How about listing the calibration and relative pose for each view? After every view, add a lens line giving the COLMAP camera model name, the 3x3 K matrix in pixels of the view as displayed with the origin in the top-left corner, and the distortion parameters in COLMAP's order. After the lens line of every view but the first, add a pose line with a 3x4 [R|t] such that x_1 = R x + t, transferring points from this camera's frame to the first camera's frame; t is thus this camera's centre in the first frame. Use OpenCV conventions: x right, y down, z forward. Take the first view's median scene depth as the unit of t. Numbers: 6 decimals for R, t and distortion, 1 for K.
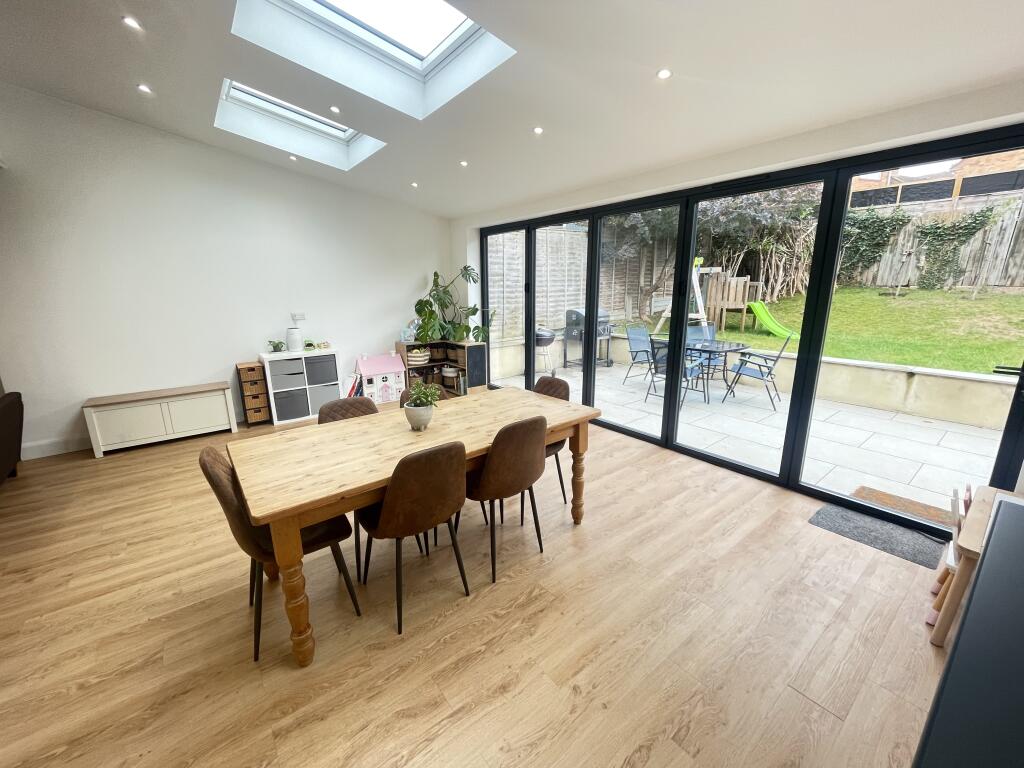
lens RADIAL K [[414.1, 0, 509.0], [0, 414.1, 384.5], [0, 0, 1]] dist [-0.005508, -0.000222]
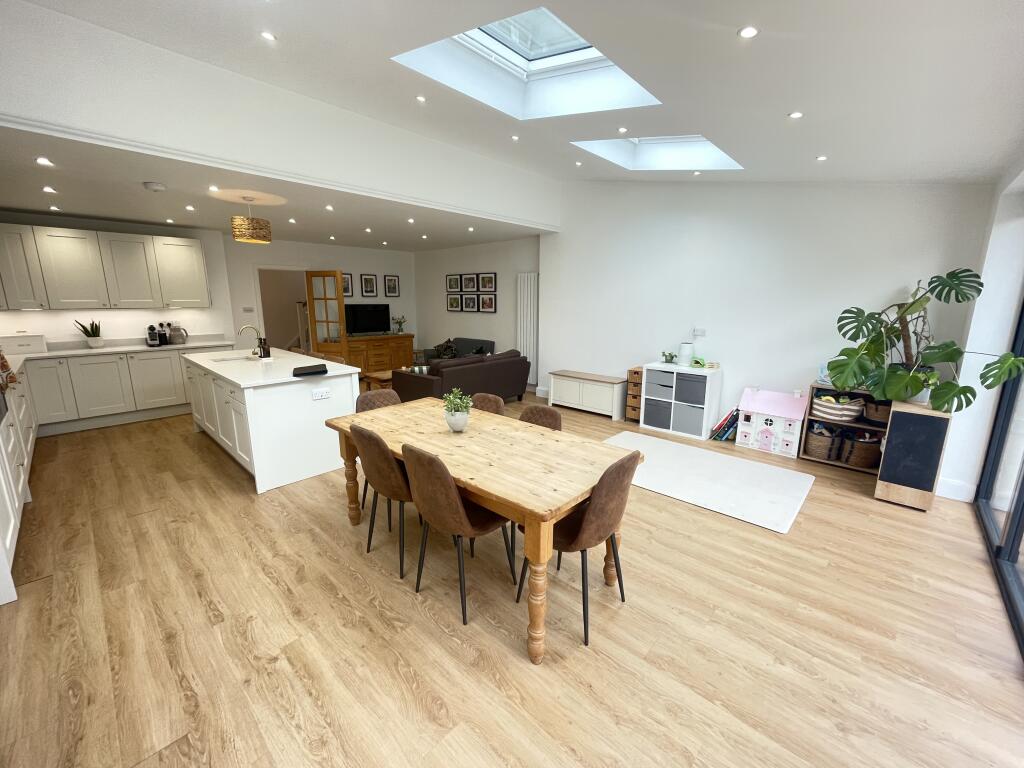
lens RADIAL K [[414.1, 0, 516.0], [0, 414.1, 383.6], [0, 0, 1]] dist [-0.005508, -0.000222]
pose [[0.161649, 0.208617, -0.964546, 0.399727], [-0.236711, 0.957063, 0.167328, -0.111436], [0.958038, 0.201270, 0.204090, 0.415696]]
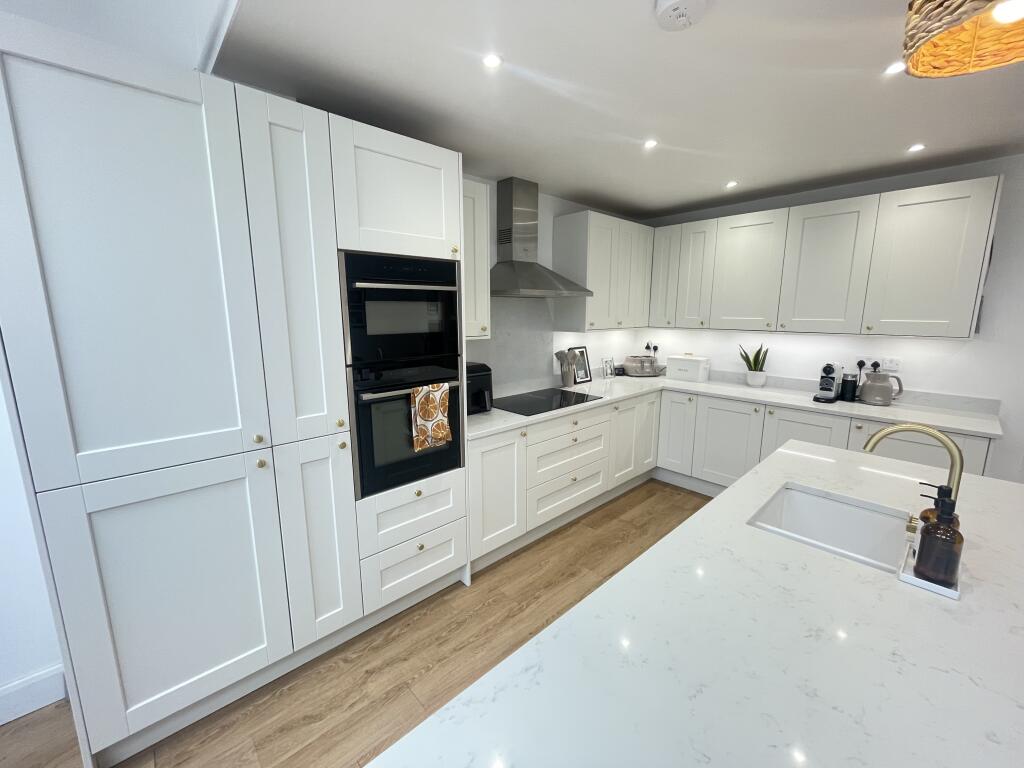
lens RADIAL K [[414.1, 0, 511.2], [0, 414.1, 384.0], [0, 0, 1]] dist [-0.005508, -0.000222]
pose [[-0.995939, 0.023817, -0.086825, -0.325674], [-0.013452, 0.914184, 0.405076, -0.060480], [0.089021, 0.404599, -0.910151, 0.204189]]
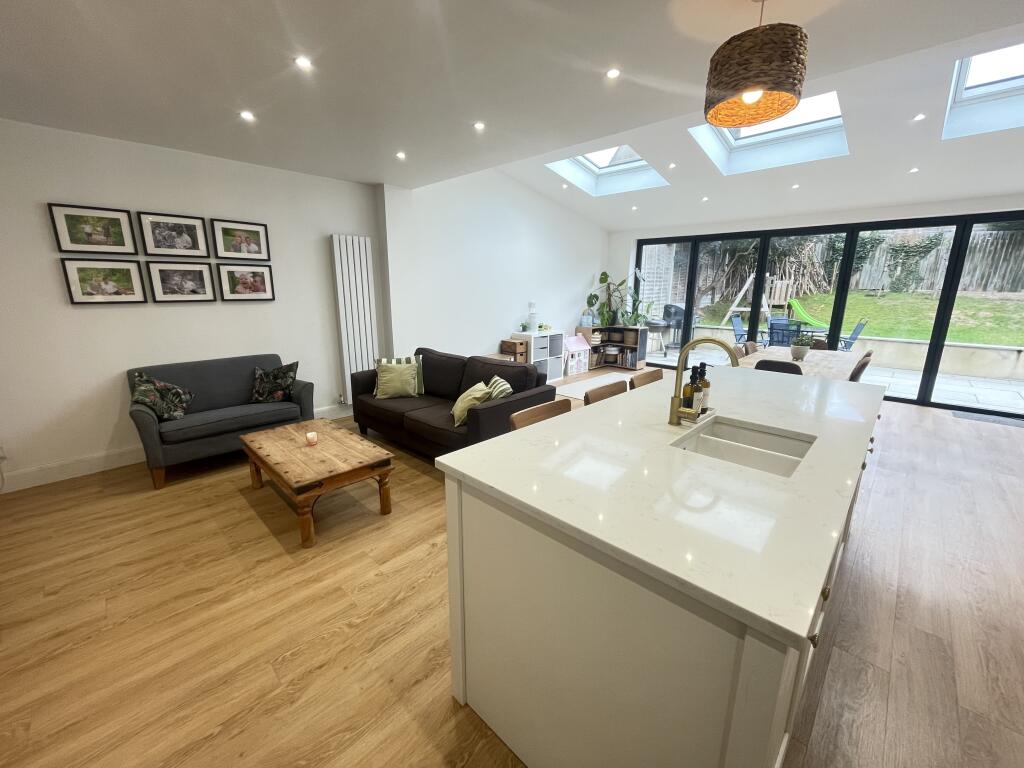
lens RADIAL K [[414.1, 0, 512.6], [0, 414.1, 383.3], [0, 0, 1]] dist [-0.005508, -0.000222]
pose [[0.989926, -0.019132, 0.140284, -0.767291], [0.020283, 0.999771, -0.006780, 0.088750], [-0.140122, 0.009557, 0.990088, -0.266295]]
